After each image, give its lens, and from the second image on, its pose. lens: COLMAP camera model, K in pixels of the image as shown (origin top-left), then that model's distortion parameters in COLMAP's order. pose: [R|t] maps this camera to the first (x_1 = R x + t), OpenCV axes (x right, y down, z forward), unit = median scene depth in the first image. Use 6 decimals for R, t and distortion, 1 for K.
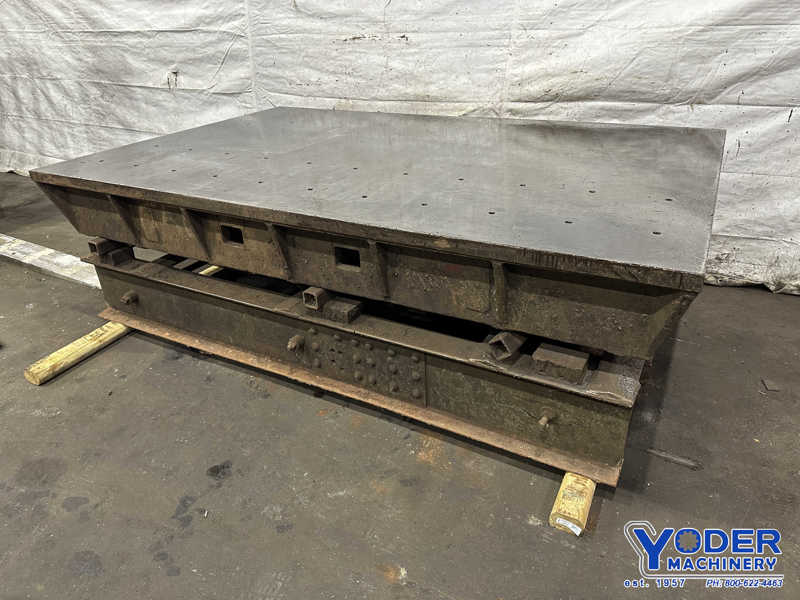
lens RADIAL K [[560.1, 0, 400.0], [0, 560.1, 300.0], [0, 0, 1]] dist [0.028341, -0.035741]
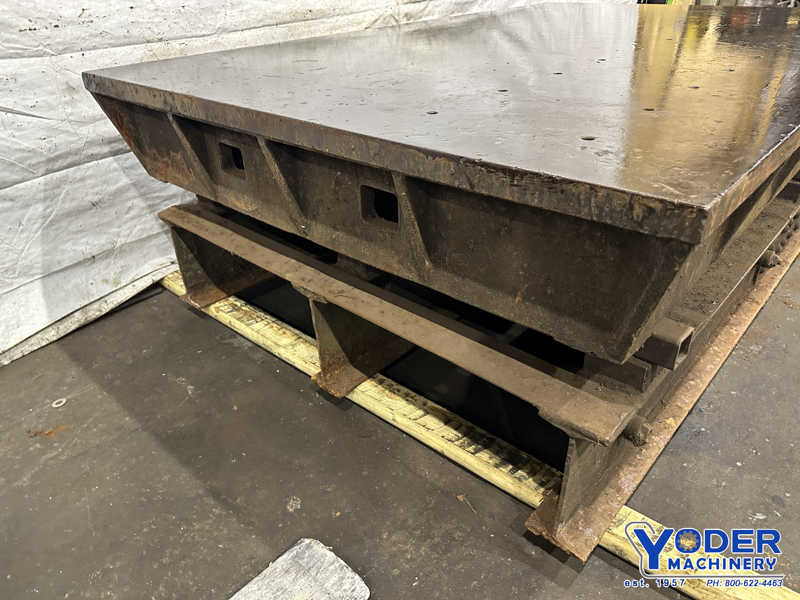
lens RADIAL K [[567.6, 0, 400.0], [0, 567.6, 300.0], [0, 0, 1]] dist [-0.000626, -0.004998]
pose [[0.243194, -0.474452, 0.846021, -0.802155], [0.474147, 0.819046, 0.323028, -0.297708], [-0.846192, 0.322580, 0.424147, 0.878581]]
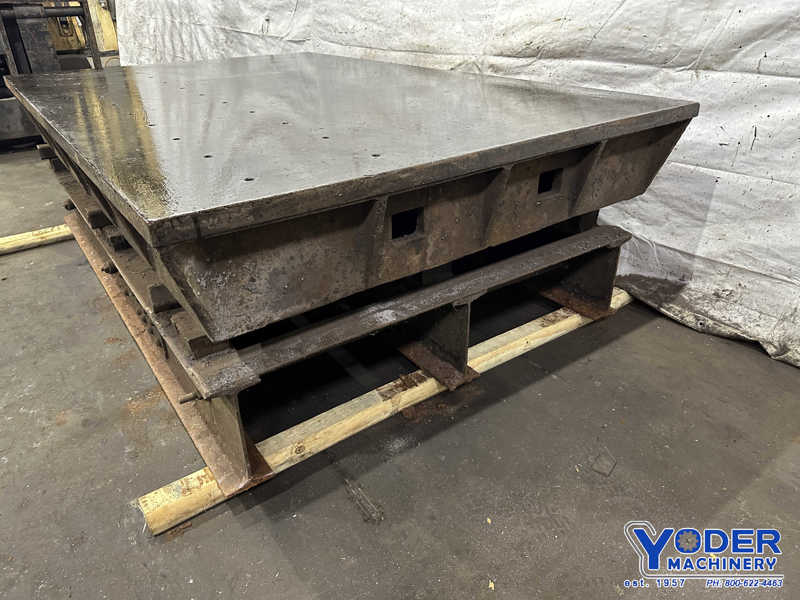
lens RADIAL K [[567.6, 0, 400.0], [0, 567.6, 300.0], [0, 0, 1]] dist [-0.000626, -0.004998]
pose [[0.903295, 0.223644, -0.366118, 0.509940], [-0.215415, 0.974439, 0.063762, -0.029041], [0.371019, 0.021271, 0.928382, 0.203025]]
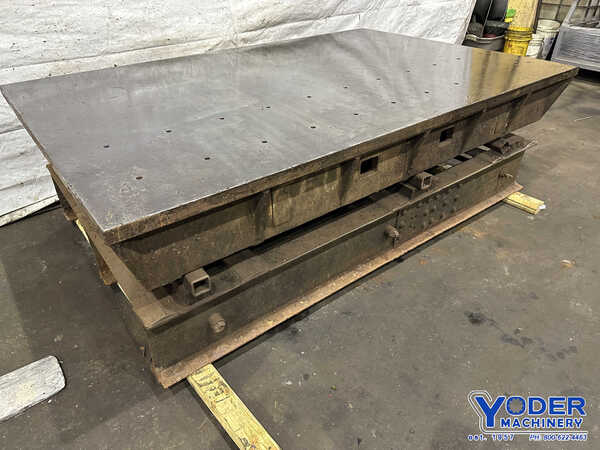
lens RADIAL K [[424.5, 0, 297.6], [0, 424.5, 227.8], [0, 0, 1]] dist [0.002764, -0.004733]
pose [[0.402773, -0.481779, 0.778243, -0.789533], [0.420705, 0.852568, 0.310058, -0.245432], [-0.812884, 0.202528, 0.546078, 0.514344]]
